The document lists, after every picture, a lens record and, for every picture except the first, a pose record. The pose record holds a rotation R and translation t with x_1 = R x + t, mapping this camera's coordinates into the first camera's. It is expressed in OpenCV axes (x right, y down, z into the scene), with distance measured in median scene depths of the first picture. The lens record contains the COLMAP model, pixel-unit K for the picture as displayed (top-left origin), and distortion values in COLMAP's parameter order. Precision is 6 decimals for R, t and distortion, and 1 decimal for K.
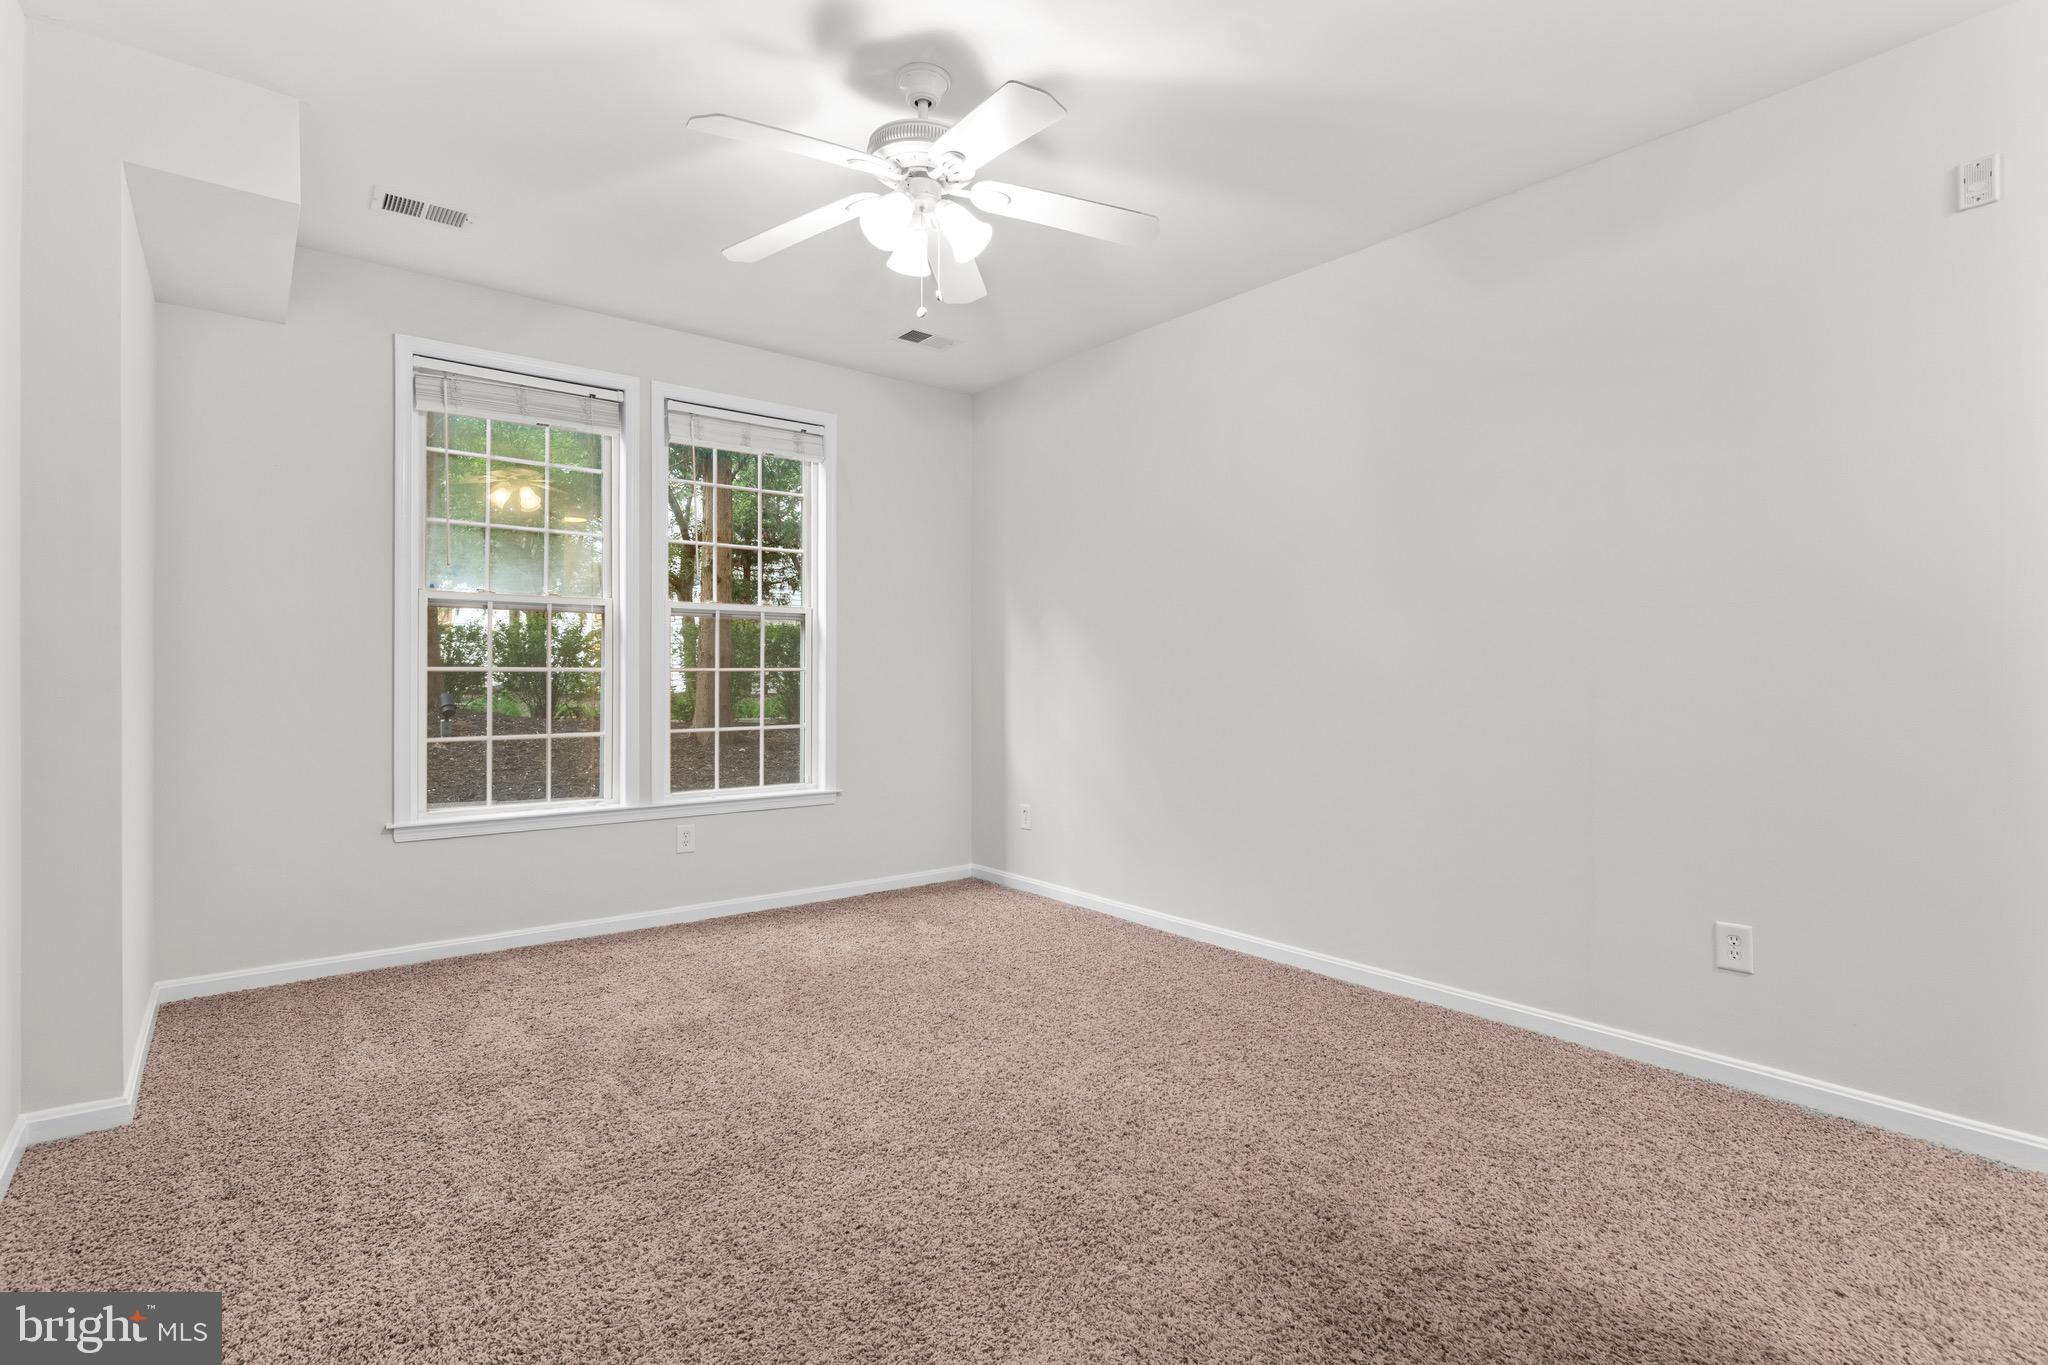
lens RADIAL K [[970.2, 0, 1024.0], [0, 970.2, 682.5], [0, 0, 1]] dist [-0.001544, -0.000307]
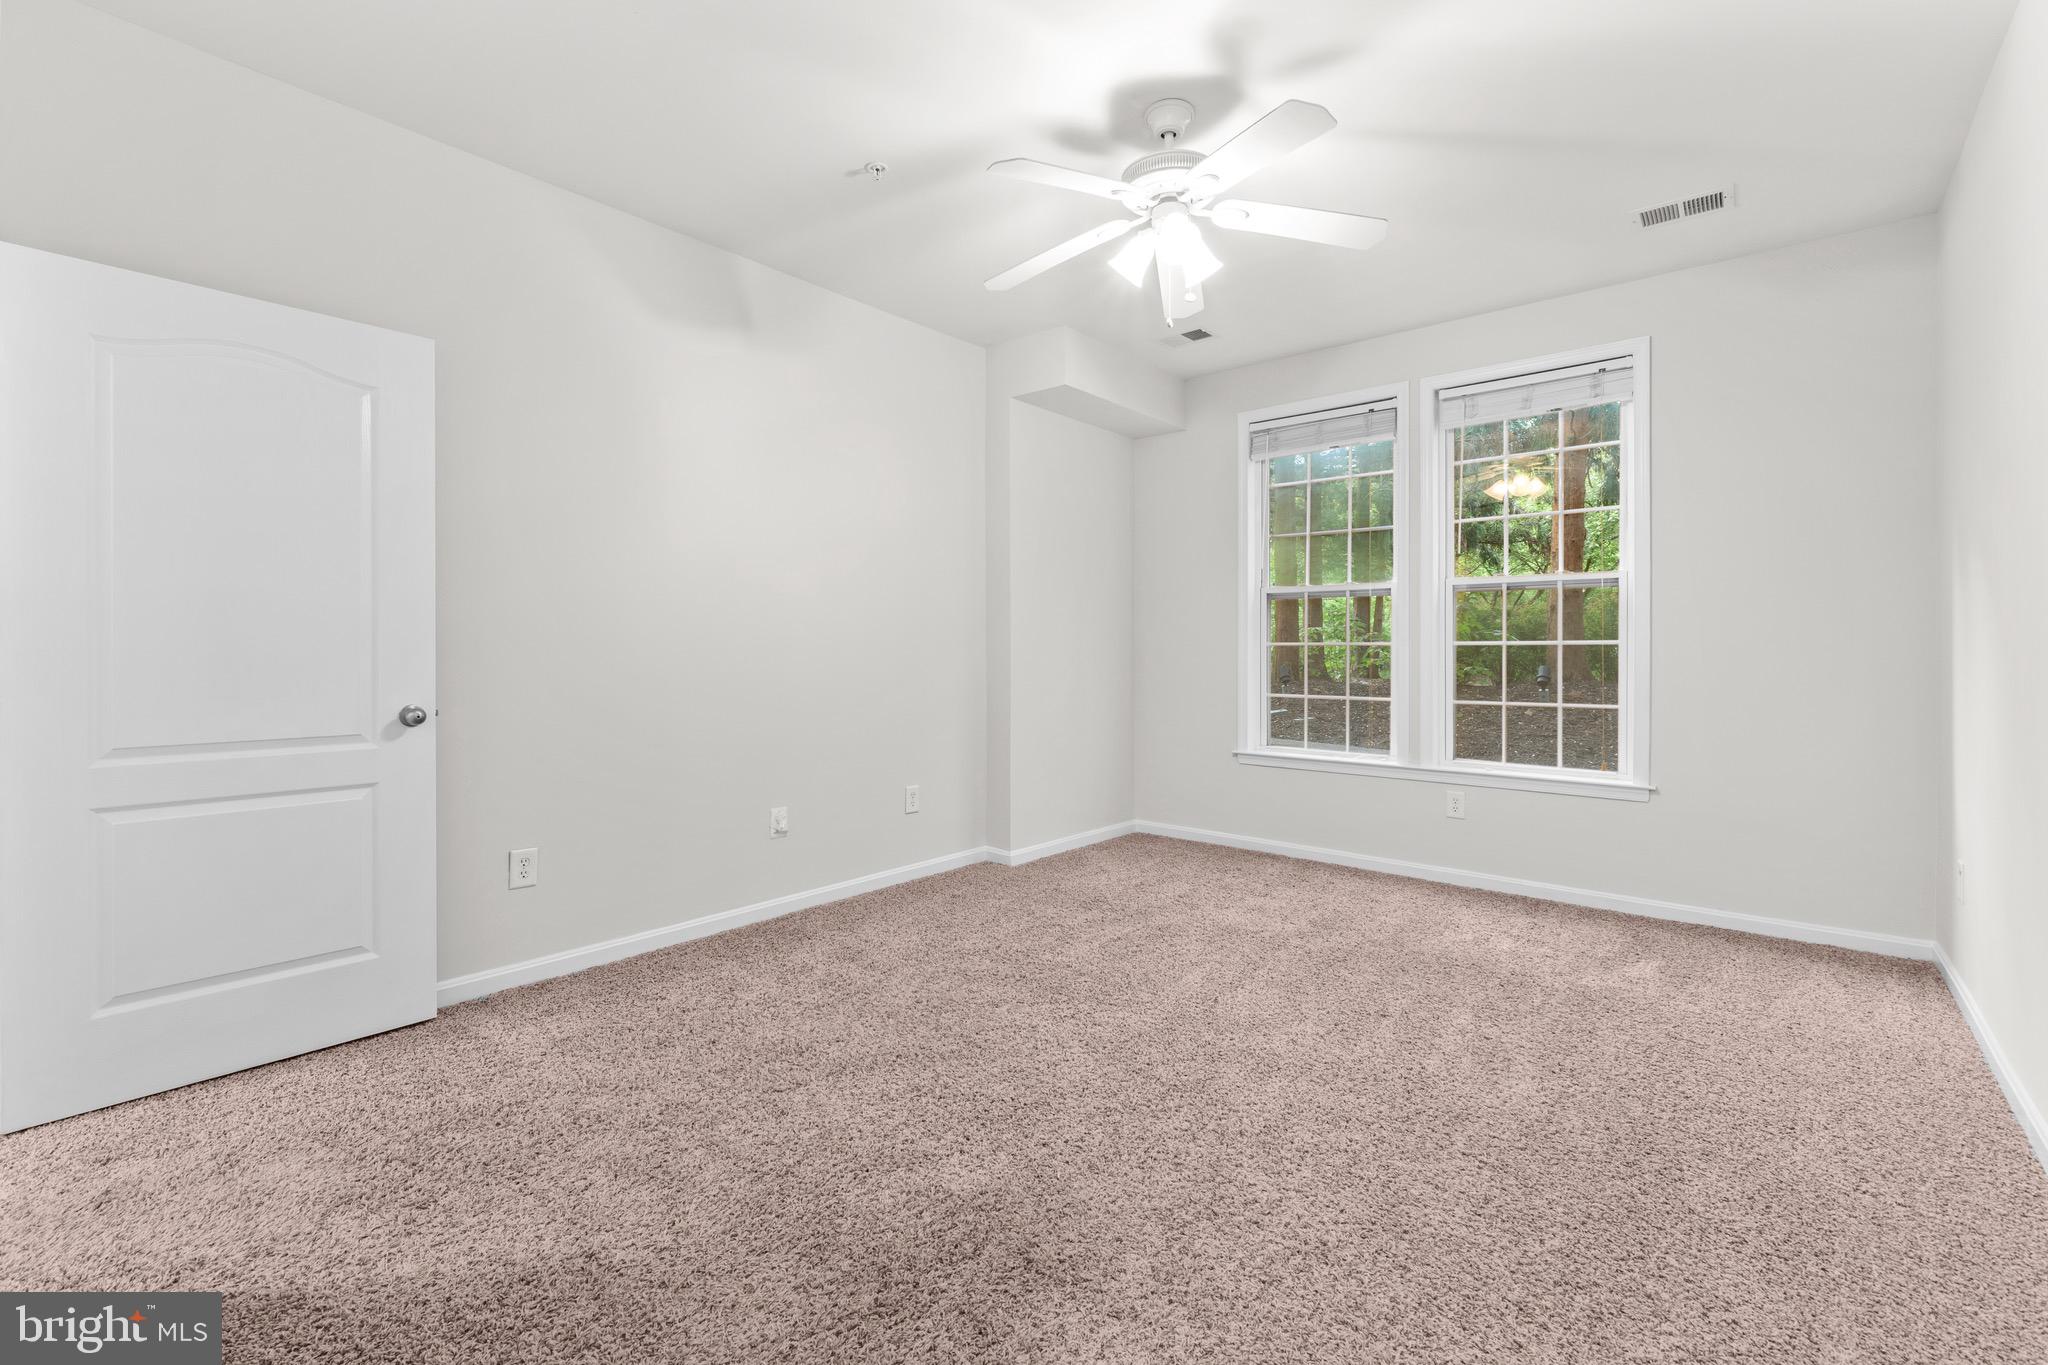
lens RADIAL K [[880.3, 0, 1029.5], [0, 880.3, 662.4], [0, 0, 1]] dist [-0.005190, -0.000396]
pose [[0.188347, 0.016169, -0.981969, 0.489867], [-0.007536, 0.999859, 0.015018, -0.003075], [0.982074, 0.004572, 0.188443, 0.365492]]
